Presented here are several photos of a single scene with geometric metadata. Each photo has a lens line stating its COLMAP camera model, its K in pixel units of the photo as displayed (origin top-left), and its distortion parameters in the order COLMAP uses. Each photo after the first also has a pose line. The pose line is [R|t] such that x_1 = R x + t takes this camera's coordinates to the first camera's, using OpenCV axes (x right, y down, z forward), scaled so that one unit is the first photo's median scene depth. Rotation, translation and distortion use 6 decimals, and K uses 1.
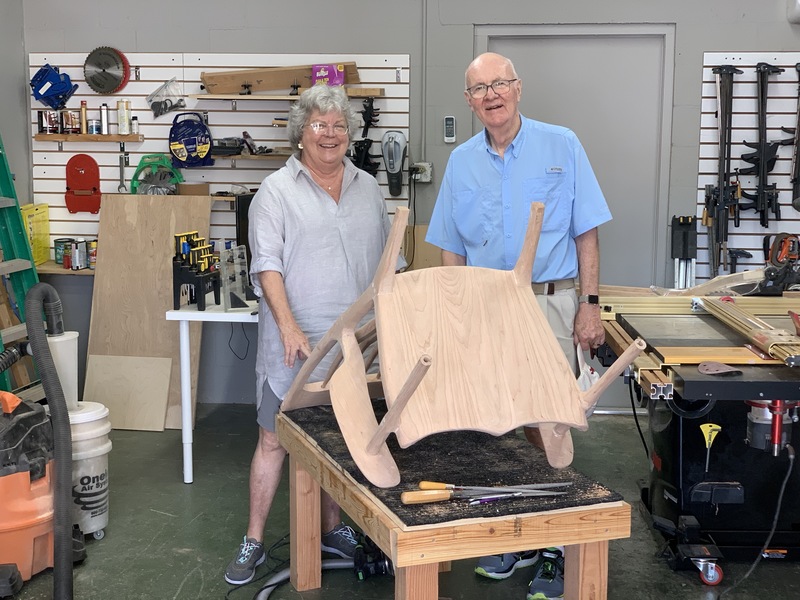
lens RADIAL K [[1204.8, 0, 400.8], [0, 1204.8, 300.7], [0, 0, 1]] dist [0.021400, 0.000000]
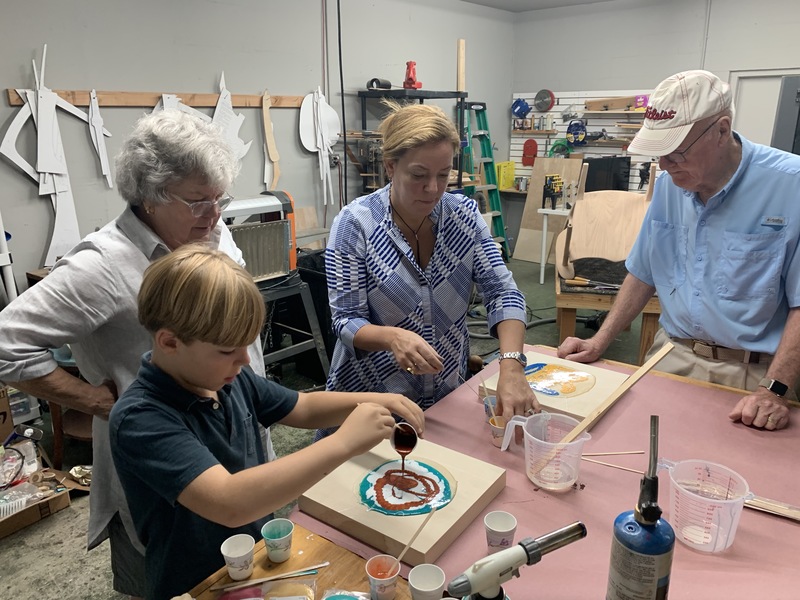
lens RADIAL K [[608.4, 0, 402.2], [0, 608.4, 301.8], [0, 0, 1]] dist [-0.005498, 0.003623]
pose [[0.845897, 0.143730, -0.513614, 0.163972], [-0.068773, 0.984359, 0.162198, 0.009997], [0.528893, -0.101880, 0.842551, -0.116951]]
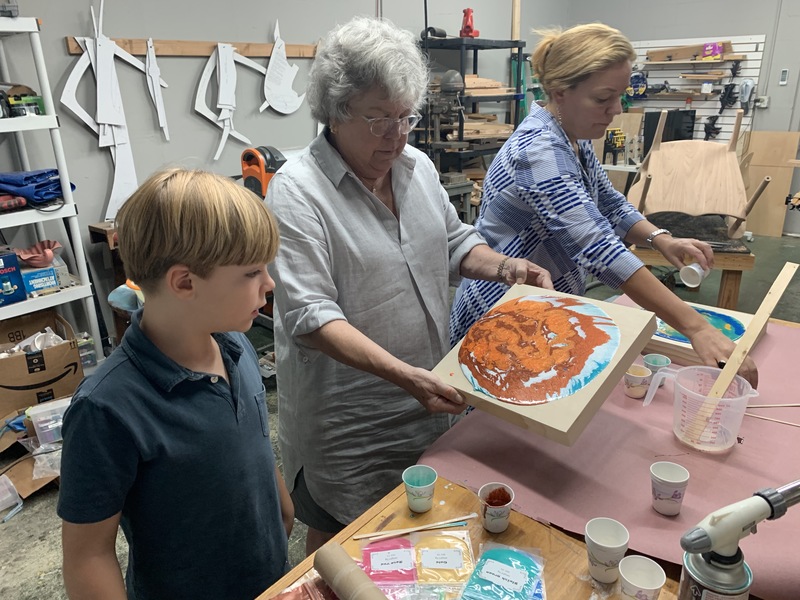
lens RADIAL K [[608.4, 0, 400.3], [0, 608.4, 299.4], [0, 0, 1]] dist [-0.005498, 0.003623]
pose [[0.814777, 0.177553, -0.551918, 0.133233], [-0.065515, 0.974052, 0.216636, 0.024079], [0.576061, -0.140351, 0.805268, -0.119081]]
